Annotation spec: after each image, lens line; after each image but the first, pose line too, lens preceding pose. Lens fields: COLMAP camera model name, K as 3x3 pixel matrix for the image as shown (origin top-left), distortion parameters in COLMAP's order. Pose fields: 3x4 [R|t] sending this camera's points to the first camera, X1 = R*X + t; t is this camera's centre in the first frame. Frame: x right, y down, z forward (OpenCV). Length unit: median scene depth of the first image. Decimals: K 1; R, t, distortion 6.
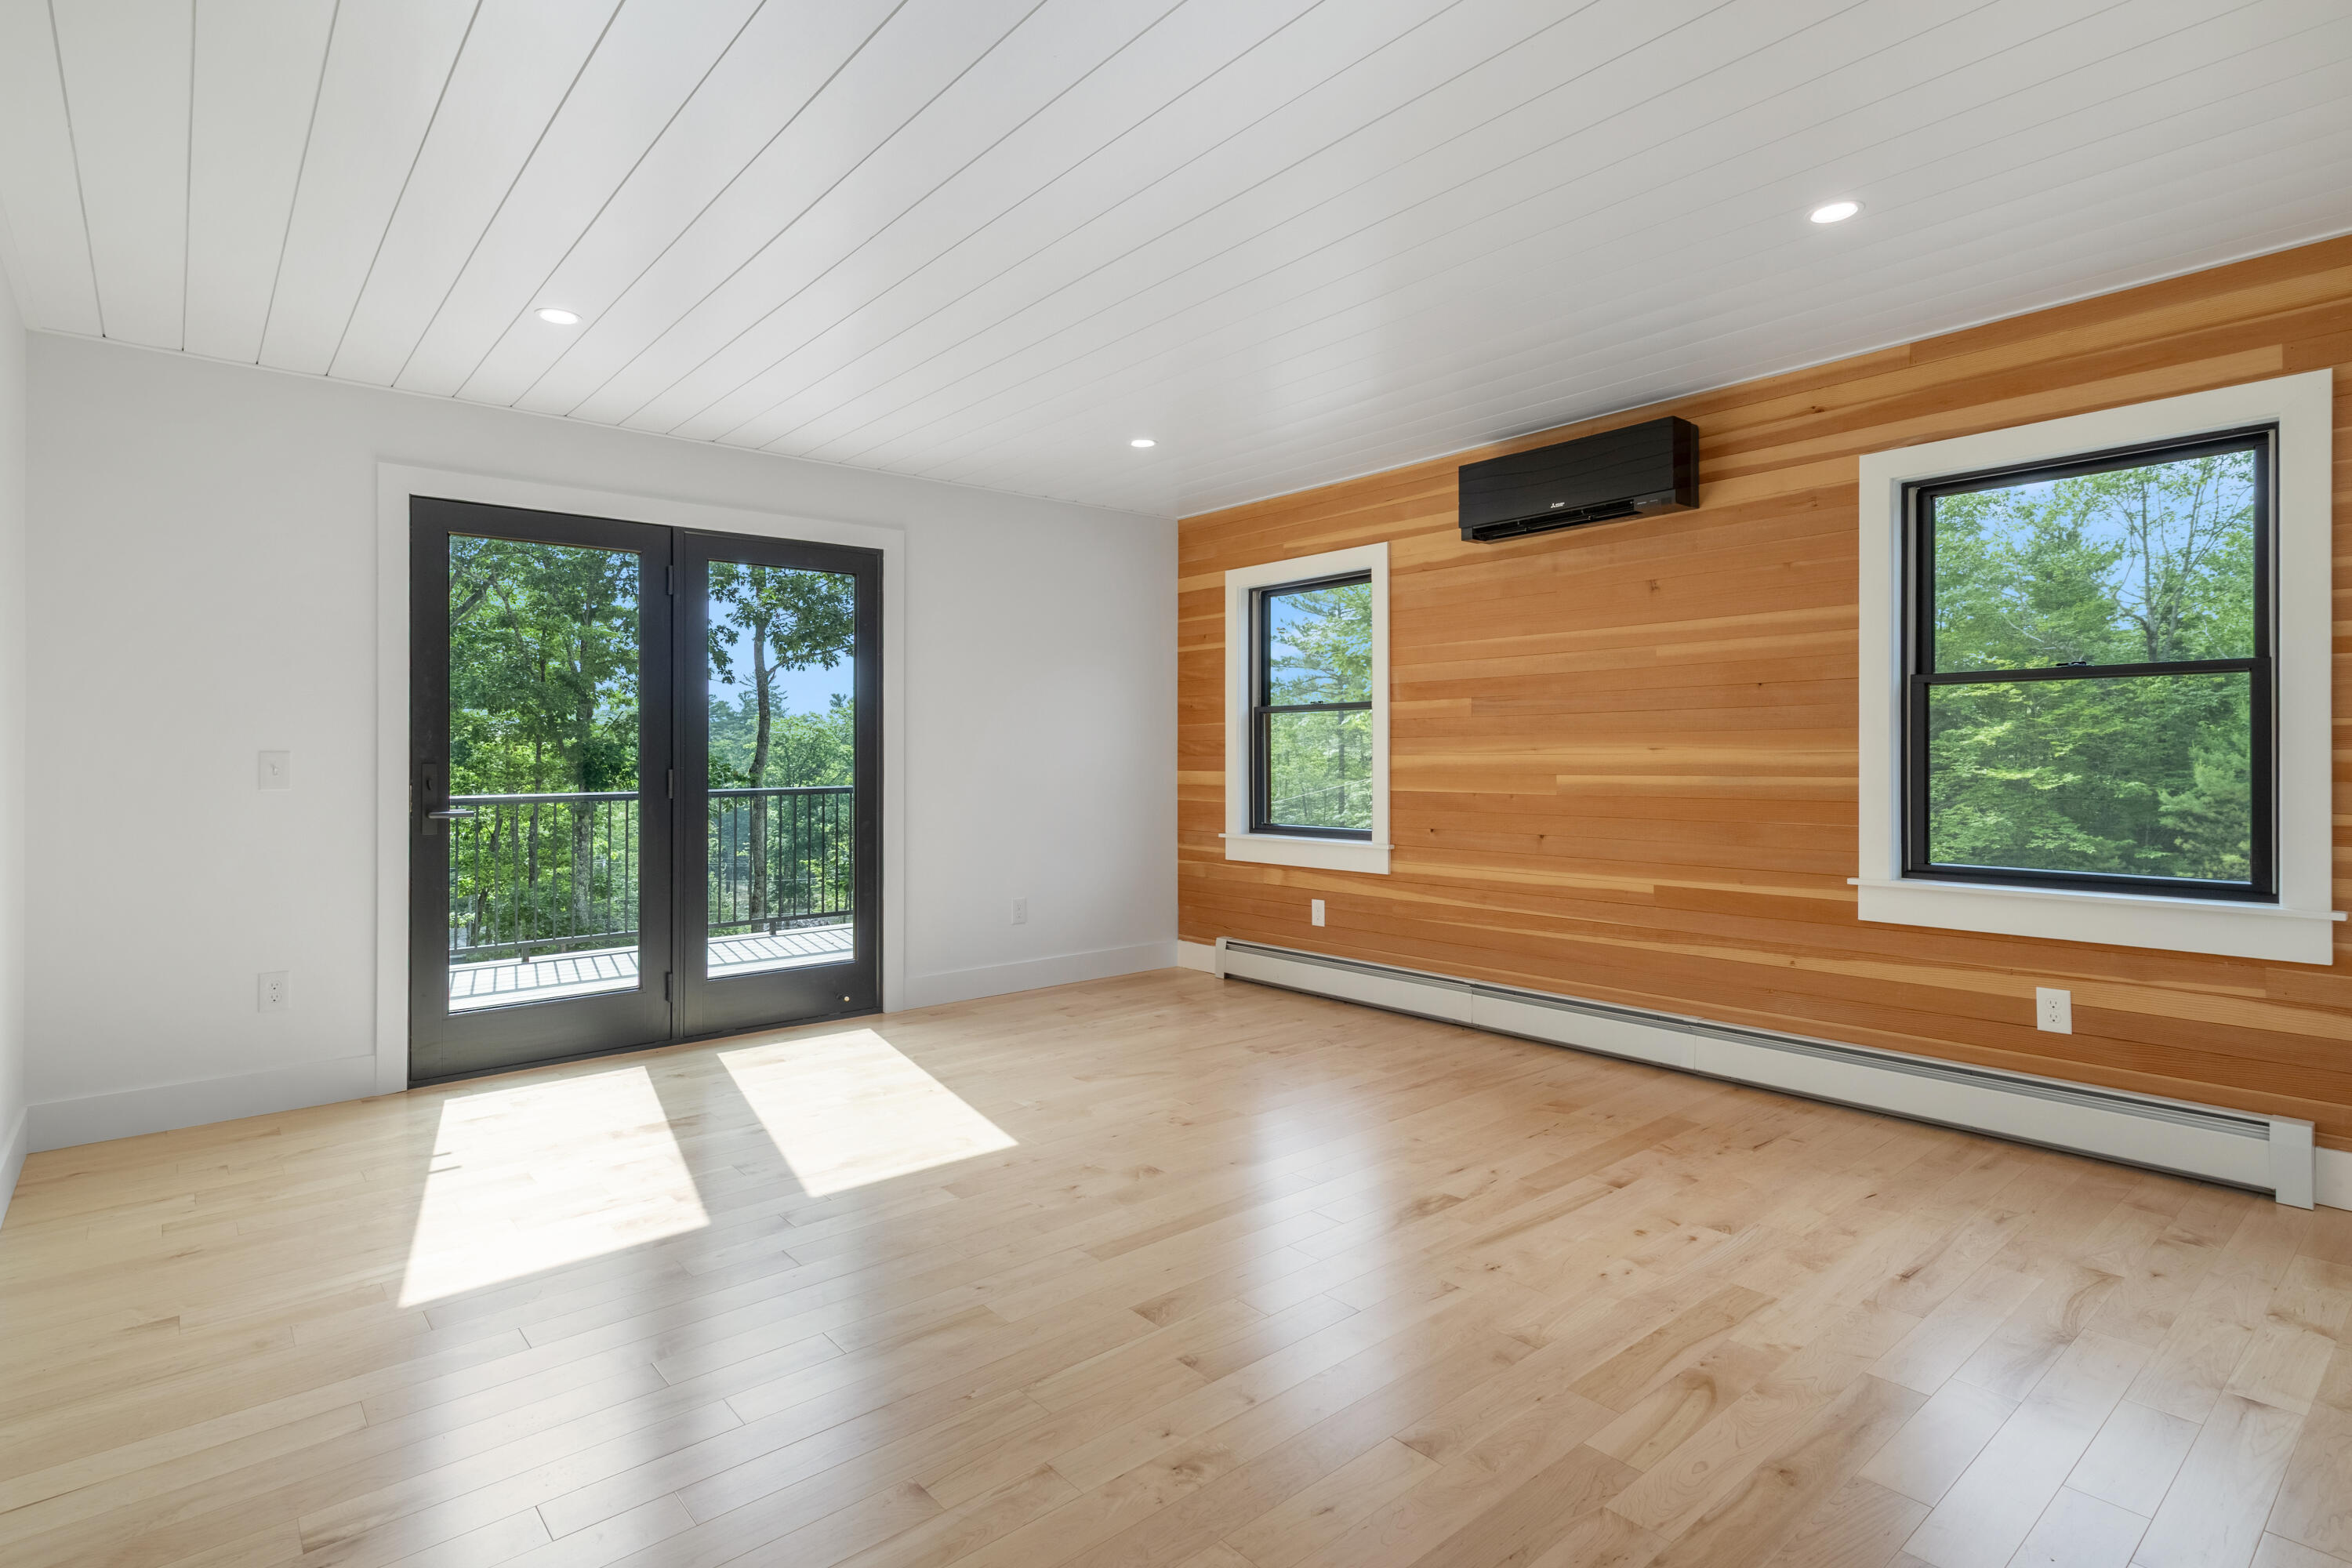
lens RADIAL K [[1179.2, 0, 1173.6], [0, 1179.2, 750.0], [0, 0, 1]] dist [0.015493, 0.000679]
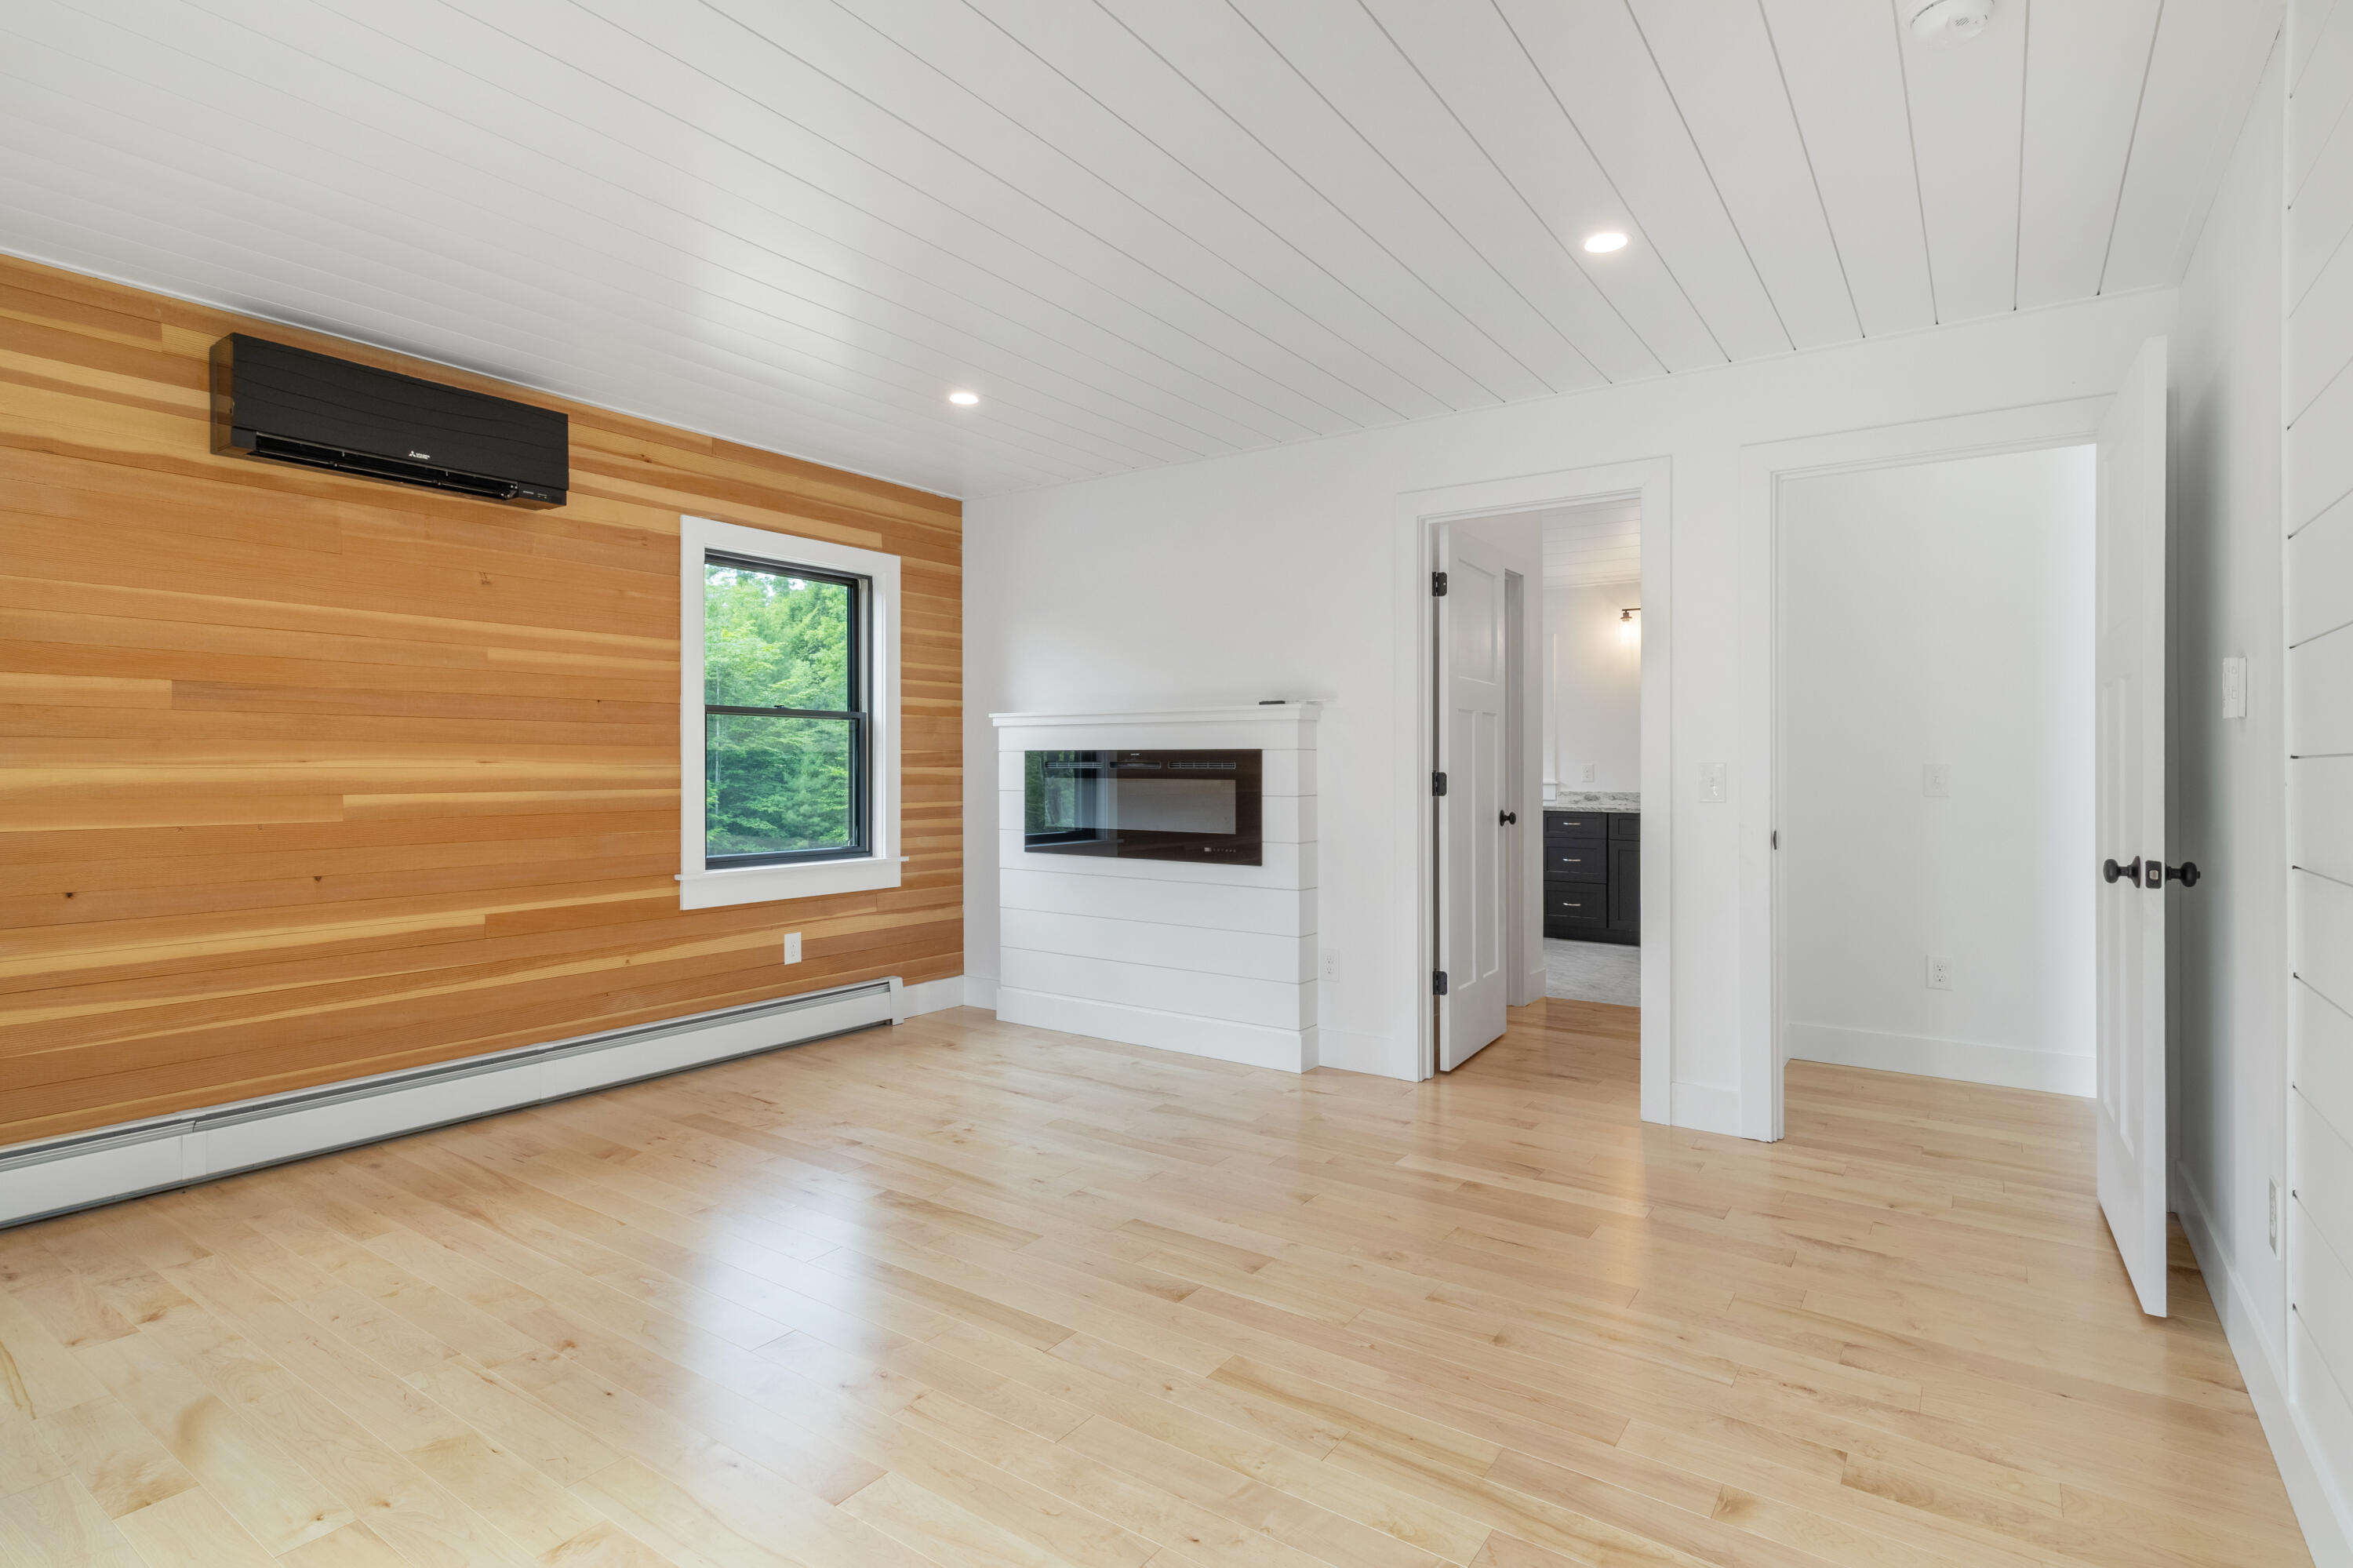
lens RADIAL K [[1171.2, 0, 1182.4], [0, 1171.2, 770.7], [0, 0, 1]] dist [-0.000420, -0.000819]
pose [[-0.264353, 0.003078, 0.964421, -0.667678], [-0.003675, 0.999984, -0.004199, 0.008408], [-0.964419, -0.004655, -0.264338, 0.827506]]
